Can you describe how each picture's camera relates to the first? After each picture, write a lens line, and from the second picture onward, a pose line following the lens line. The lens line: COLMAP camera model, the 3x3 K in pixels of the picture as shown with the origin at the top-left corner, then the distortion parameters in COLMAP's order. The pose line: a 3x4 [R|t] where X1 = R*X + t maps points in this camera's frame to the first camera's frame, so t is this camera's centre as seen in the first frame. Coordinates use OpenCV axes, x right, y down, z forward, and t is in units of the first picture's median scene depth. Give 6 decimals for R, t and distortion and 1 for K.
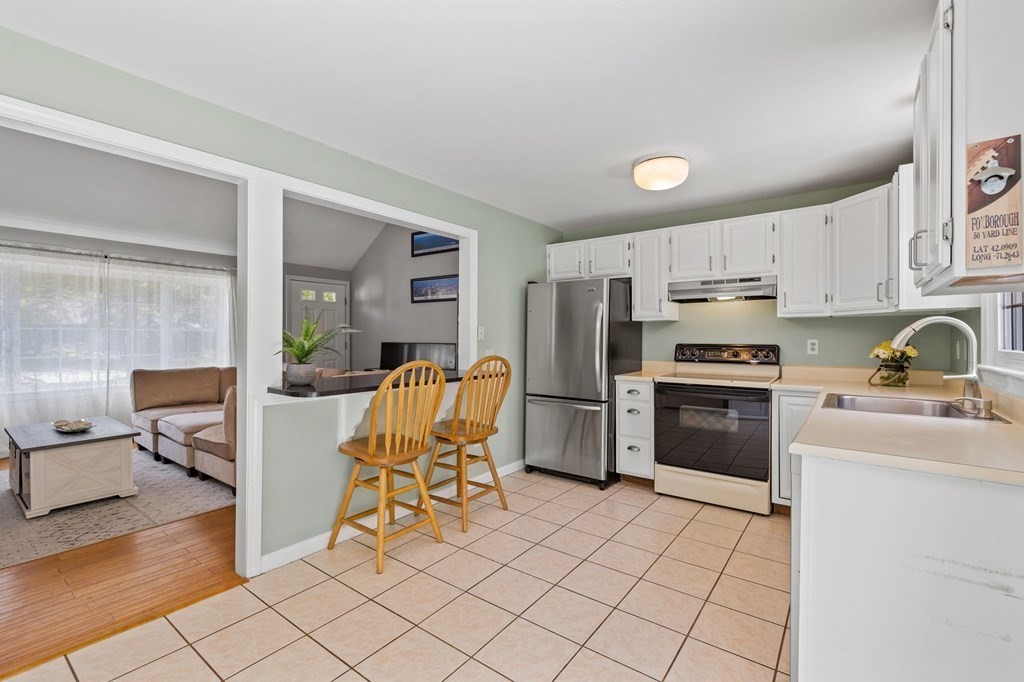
lens RADIAL K [[459.2, 0, 504.3], [0, 459.2, 339.6], [0, 0, 1]] dist [-0.001782, 0.004287]
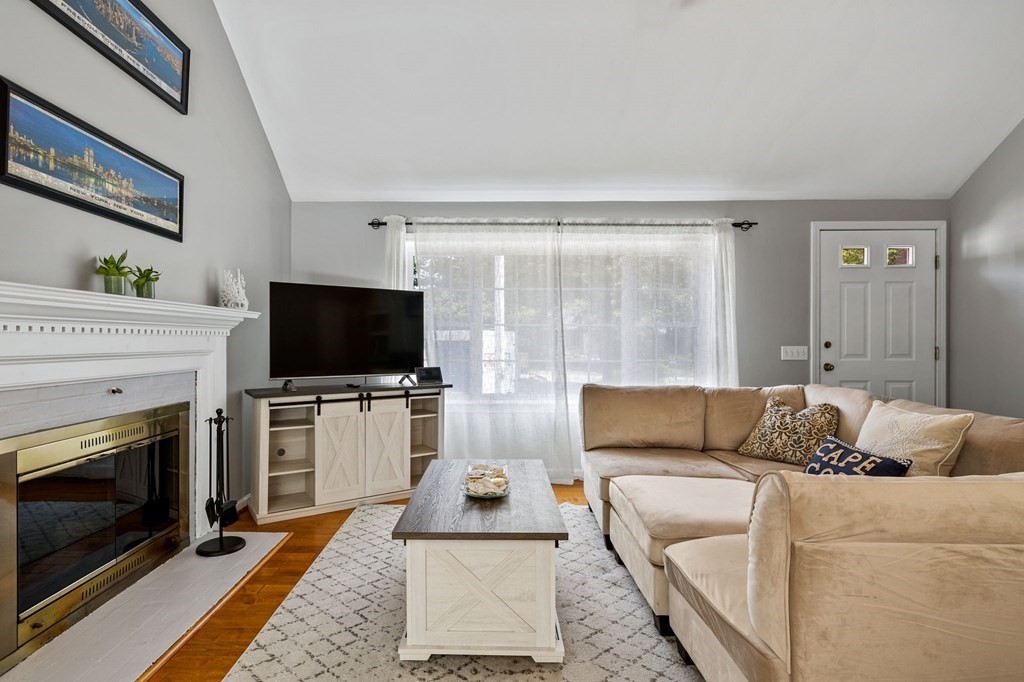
lens RADIAL K [[517.3, 0, 476.7], [0, 517.3, 341.6], [0, 0, 1]] dist [-0.001540, 0.001459]
pose [[0.593280, 0.002124, -0.804994, -0.425147], [-0.006689, 0.999975, -0.002291, 0.012131], [0.804969, 0.006743, 0.593279, 0.613128]]
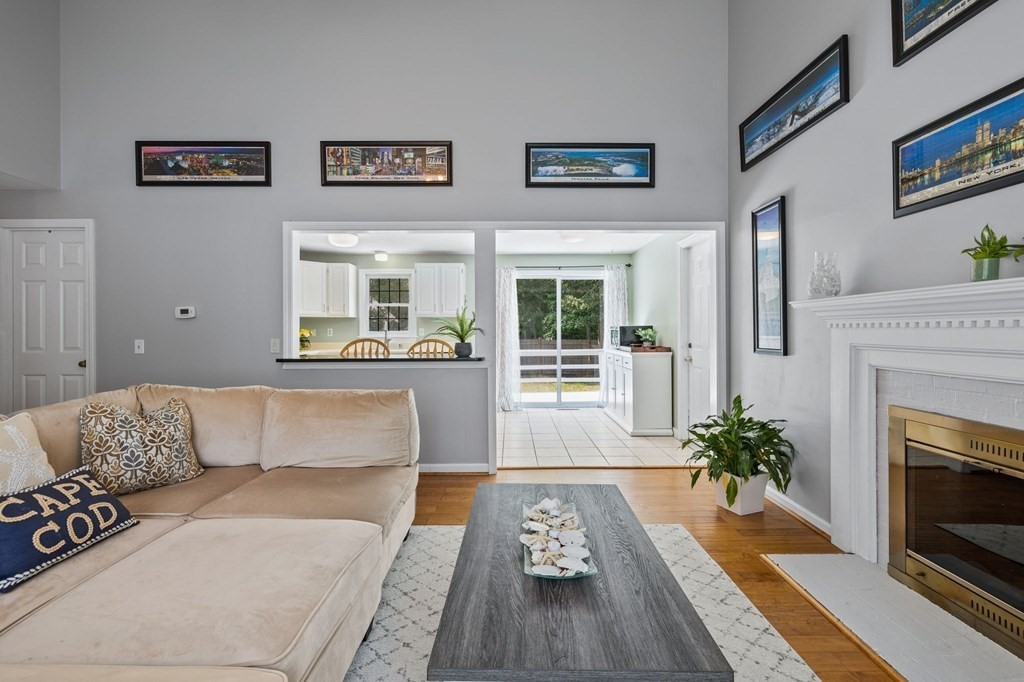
lens RADIAL K [[441.4, 0, 520.8], [0, 441.4, 332.3], [0, 0, 1]] dist [0.001958, 0.000043]
pose [[-0.624914, -0.004413, 0.780681, -1.262012], [0.005429, 0.999935, 0.009999, 0.002380], [-0.780675, 0.010486, -0.624849, 1.303513]]
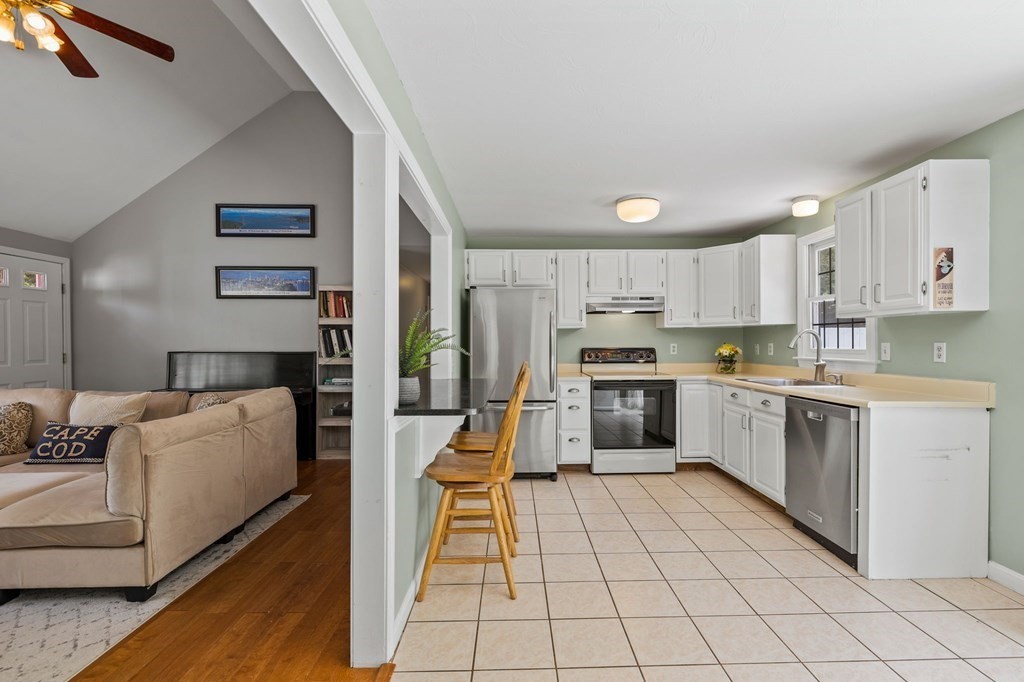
lens RADIAL K [[470.7, 0, 531.6], [0, 470.7, 347.5], [0, 0, 1]] dist [0.002873, 0.000338]
pose [[0.772204, -0.010230, 0.635292, -0.575238], [0.008545, 0.999947, 0.005716, -0.000424], [-0.635317, 0.001014, 0.772251, 0.168298]]
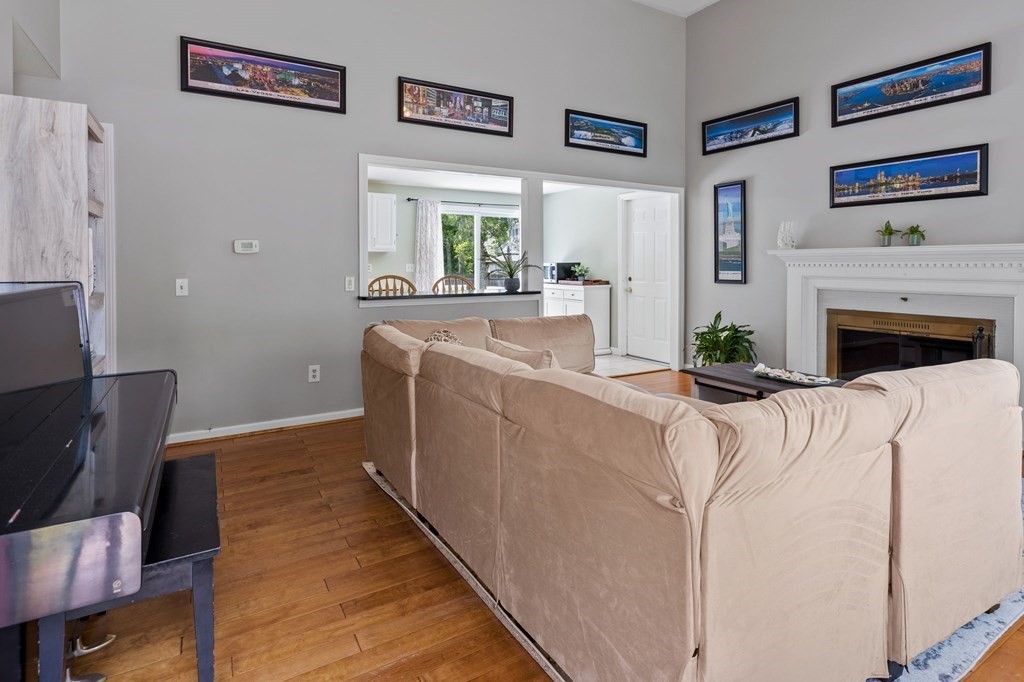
lens RADIAL K [[517.3, 0, 514.0], [0, 517.3, 271.4], [0, 0, 1]] dist [-0.001540, 0.001459]
pose [[-0.929470, -0.007587, 0.368819, -0.849369], [-0.000208, 0.999799, 0.020044, -0.008987], [-0.368897, 0.018553, -0.929285, 2.049081]]
